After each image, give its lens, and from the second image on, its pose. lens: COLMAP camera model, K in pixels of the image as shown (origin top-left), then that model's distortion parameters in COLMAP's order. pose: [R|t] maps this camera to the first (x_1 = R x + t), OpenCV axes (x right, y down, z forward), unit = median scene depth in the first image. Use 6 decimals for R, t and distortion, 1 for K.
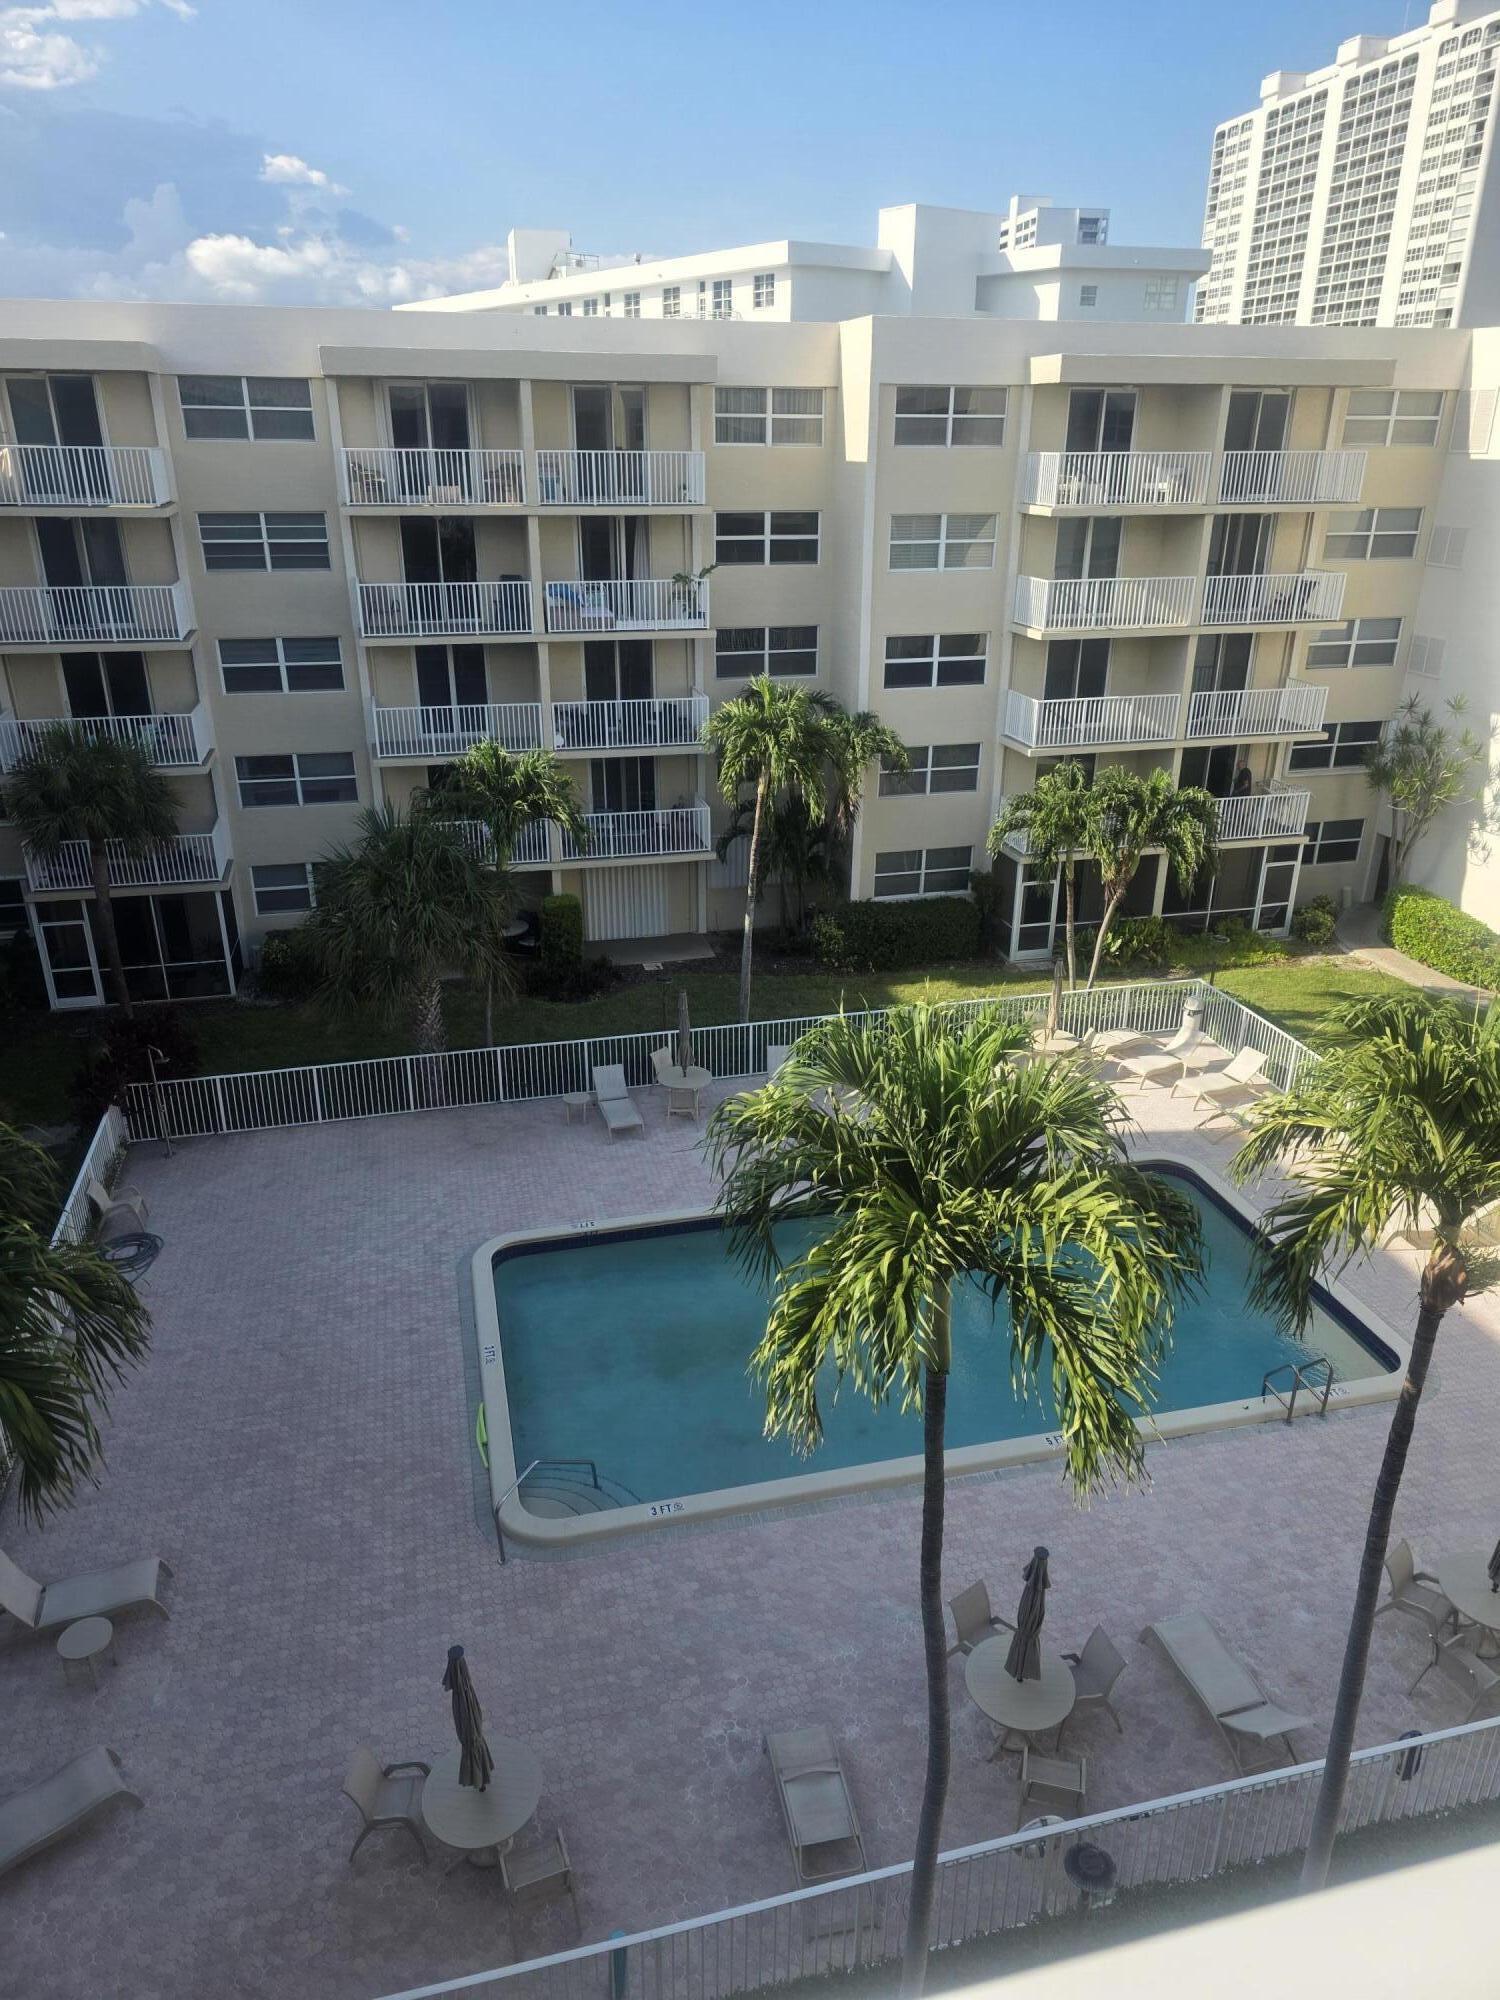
lens RADIAL K [[1338.3, 0, 768.2], [0, 1338.3, 1008.6], [0, 0, 1]] dist [0.063822, -0.056732]
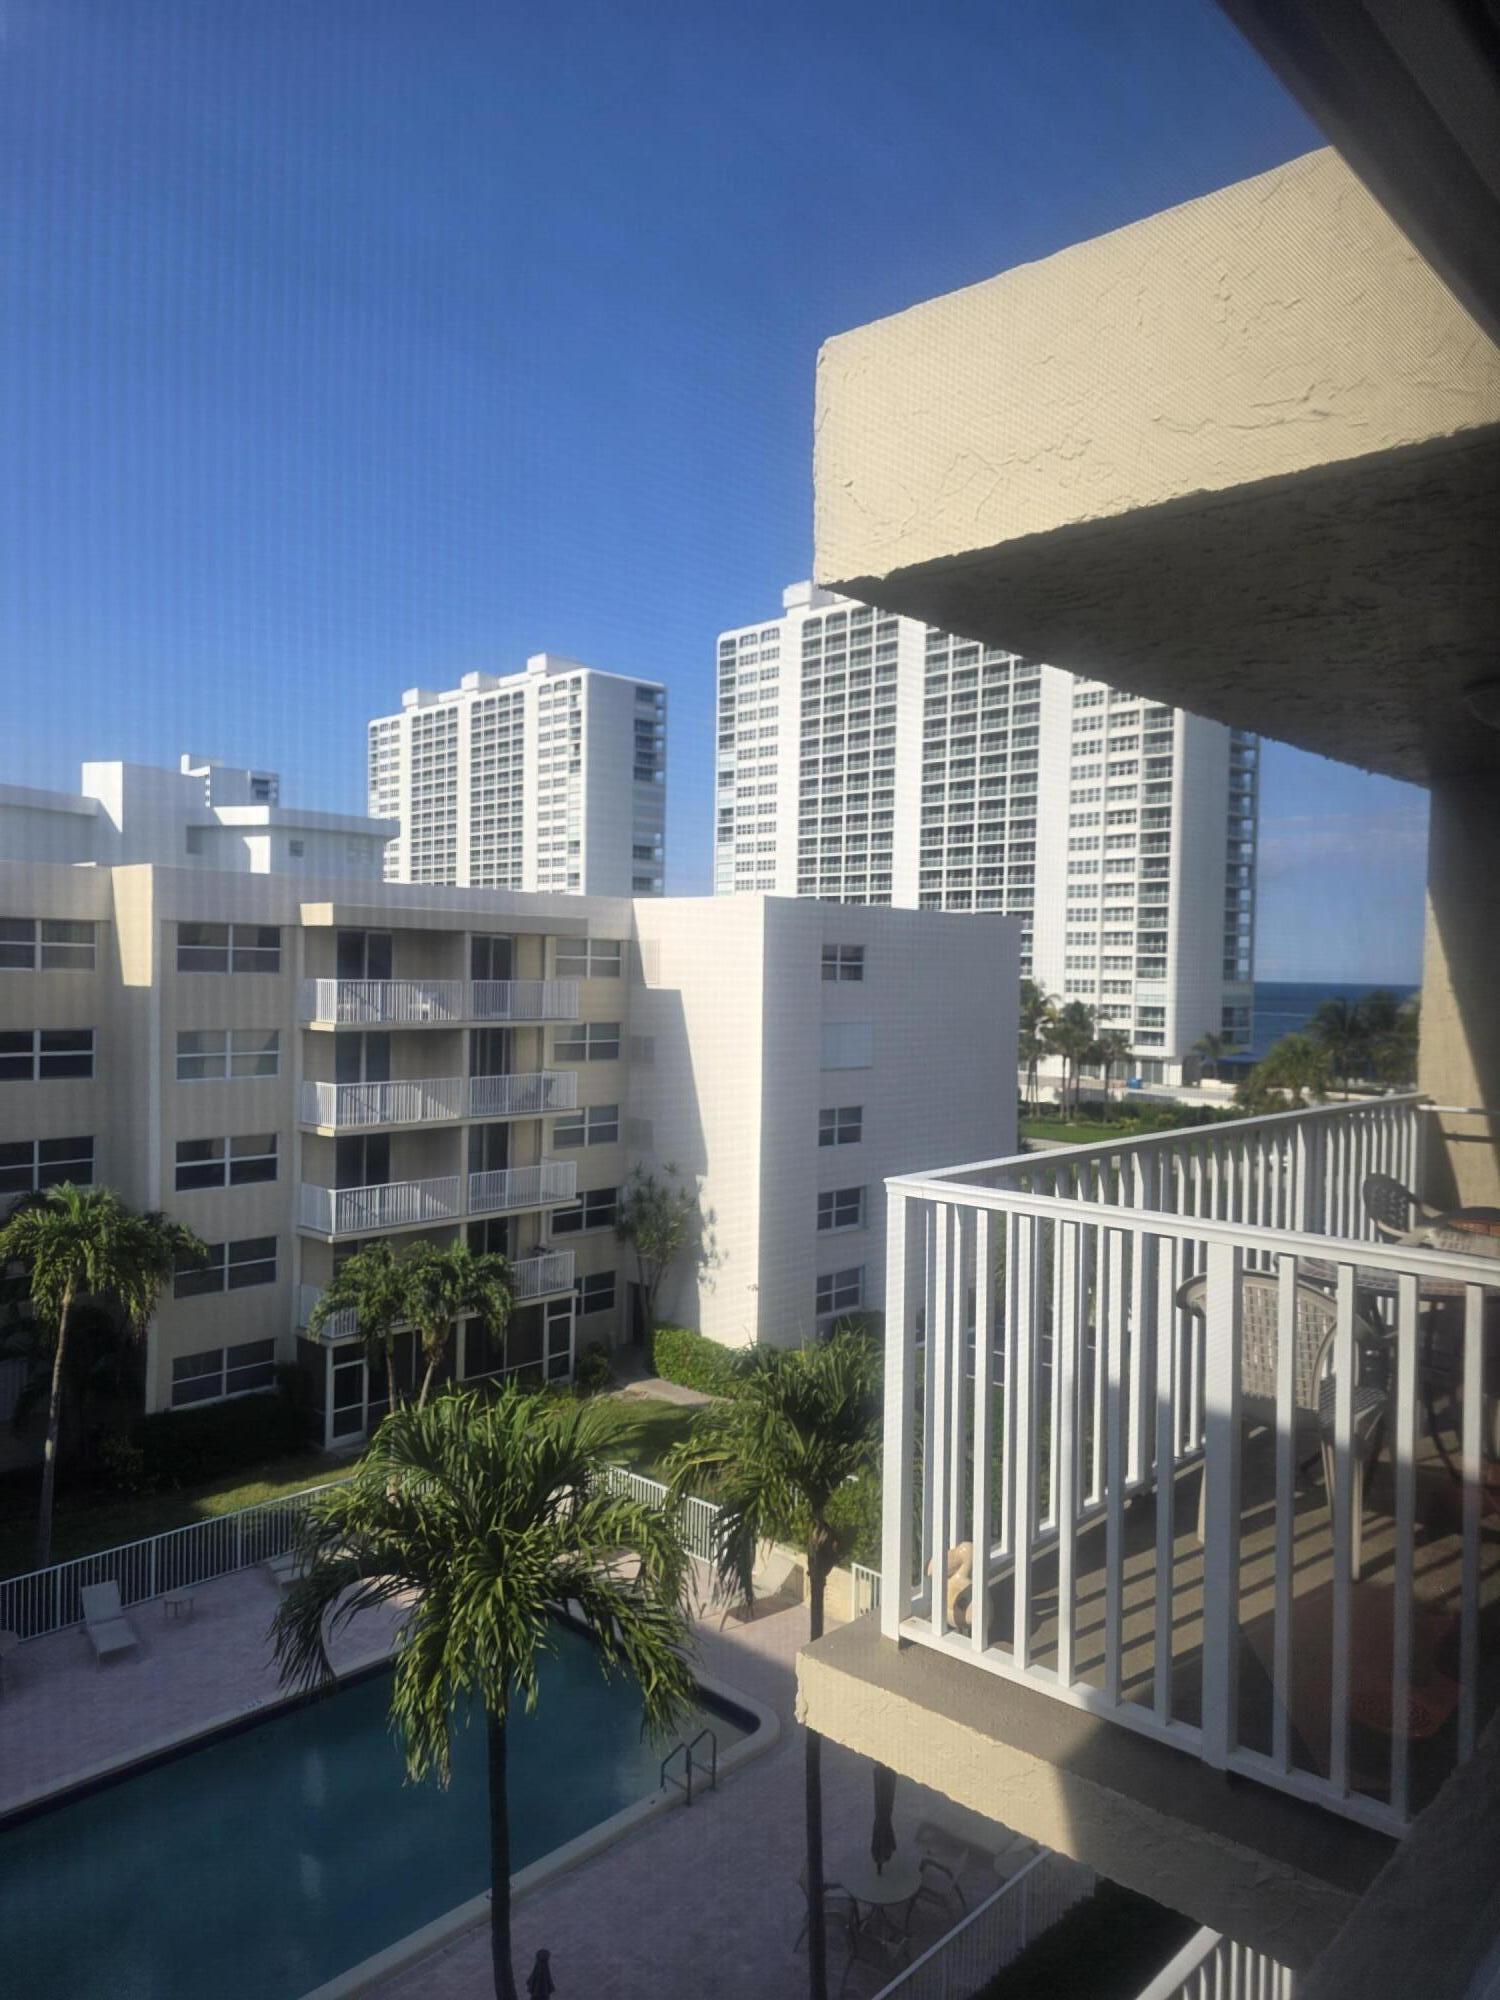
lens RADIAL K [[1346.8, 0, 765.1], [0, 1346.8, 999.7], [0, 0, 1]] dist [0.112388, -0.140340]
pose [[0.842548, -0.001575, 0.538620, -0.089104], [0.196299, 0.932118, -0.304340, 0.025908], [-0.501578, 0.362152, 0.785663, -0.077490]]
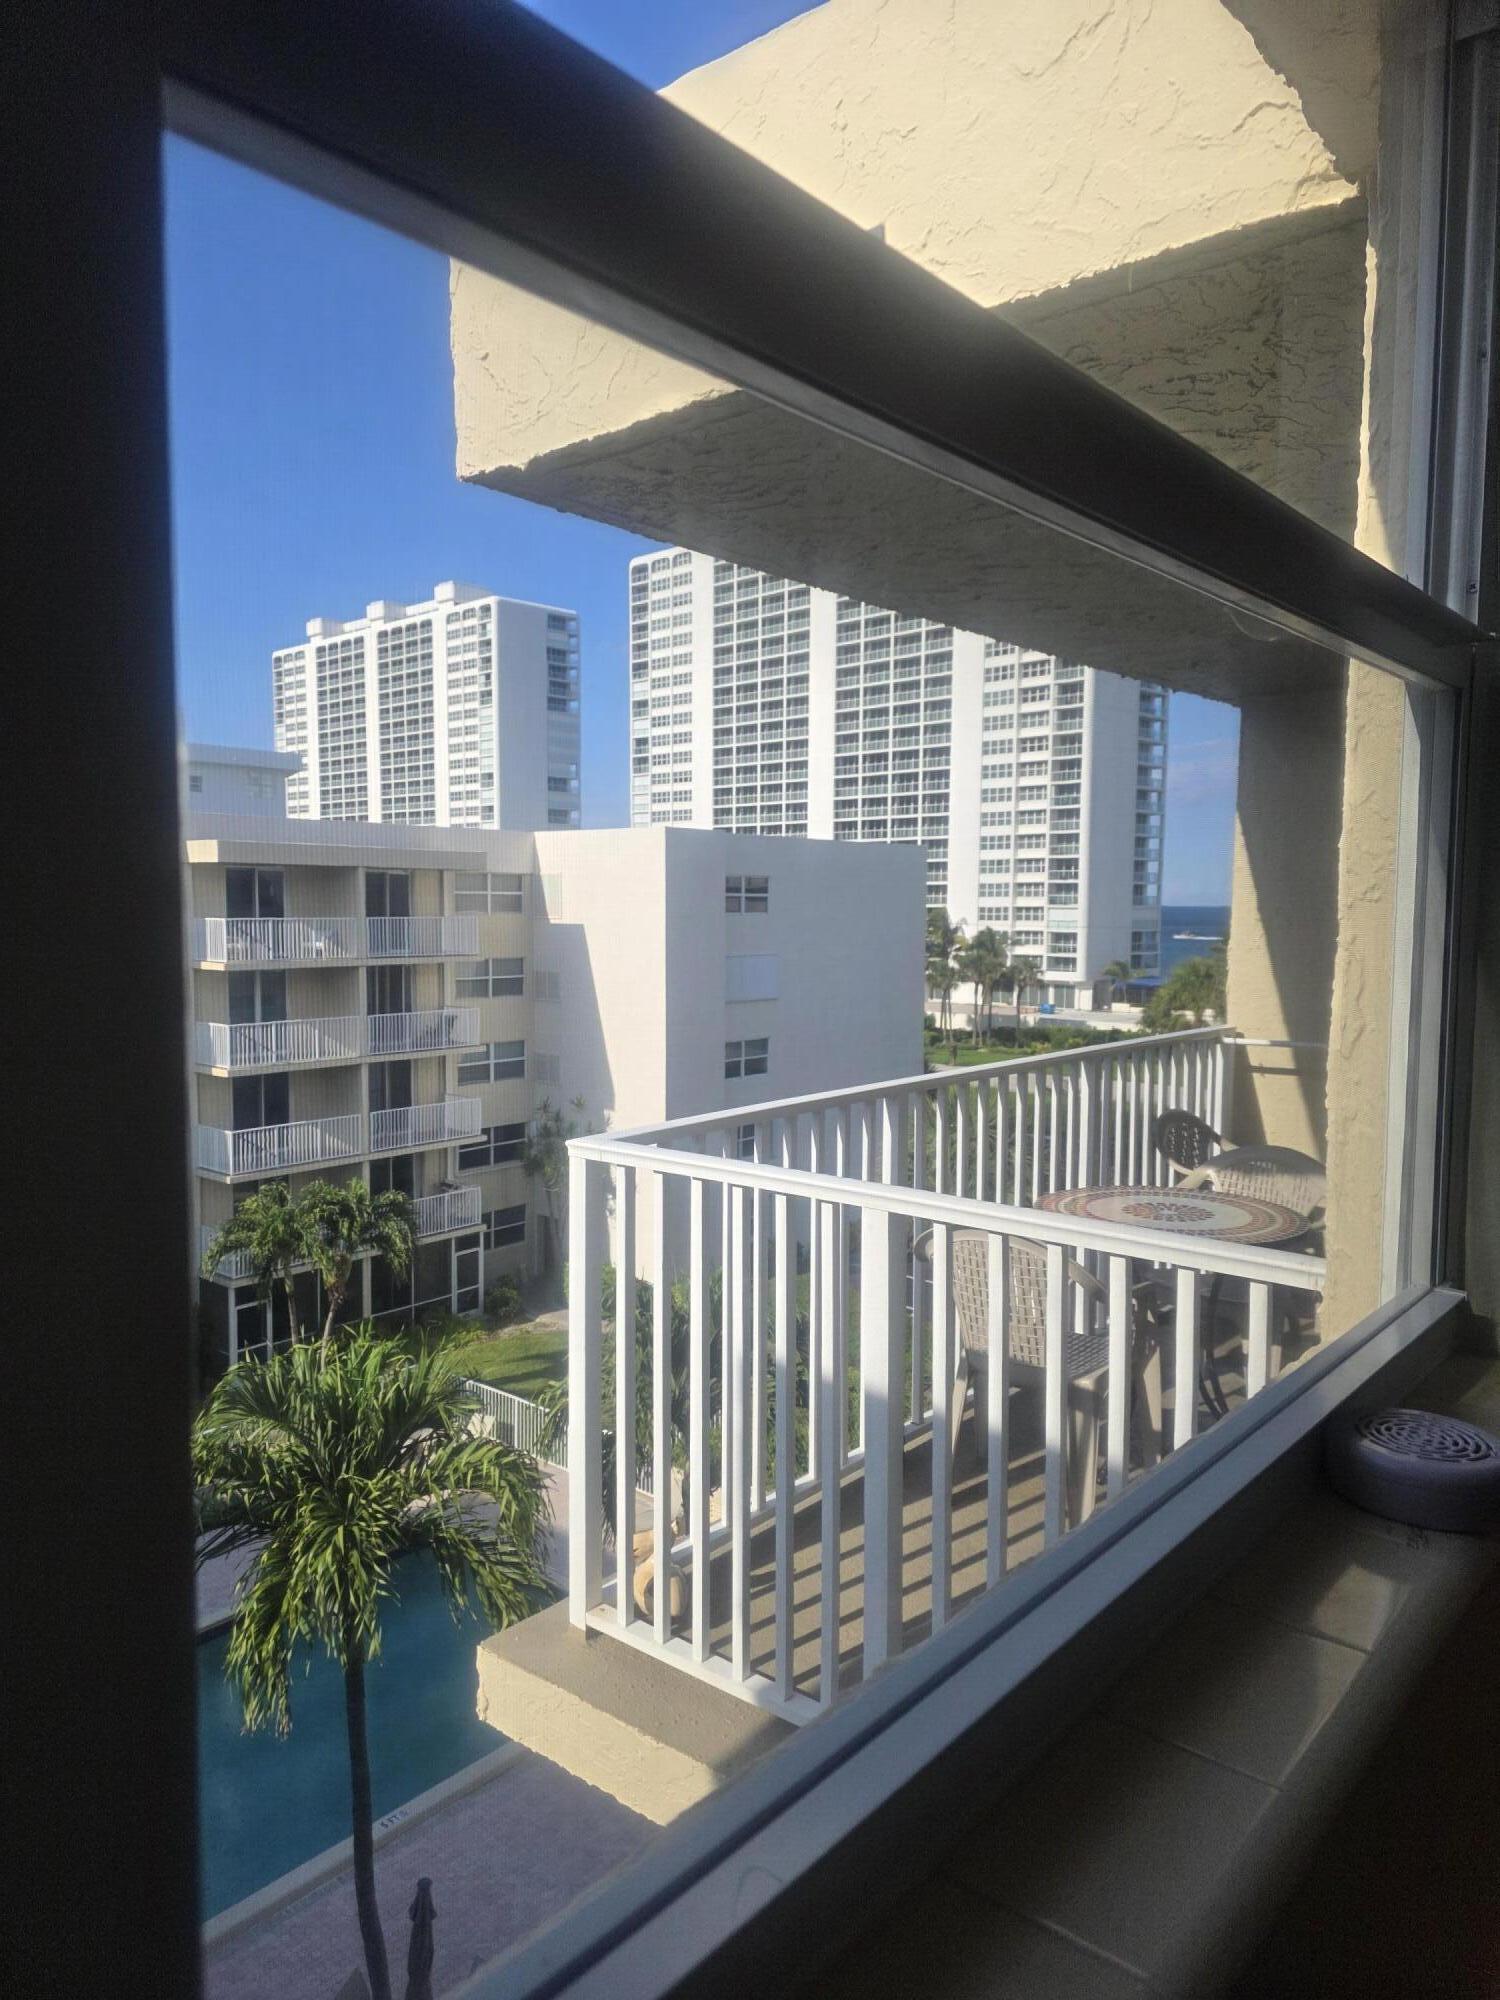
lens RADIAL K [[1337.0, 0, 738.0], [0, 1337.0, 1005.8], [0, 0, 1]] dist [0.116109, -0.203901]
pose [[0.822009, -0.045788, 0.567631, -0.068192], [0.221308, 0.944101, -0.244329, 0.025509], [-0.524714, 0.326462, 0.786192, -0.079179]]
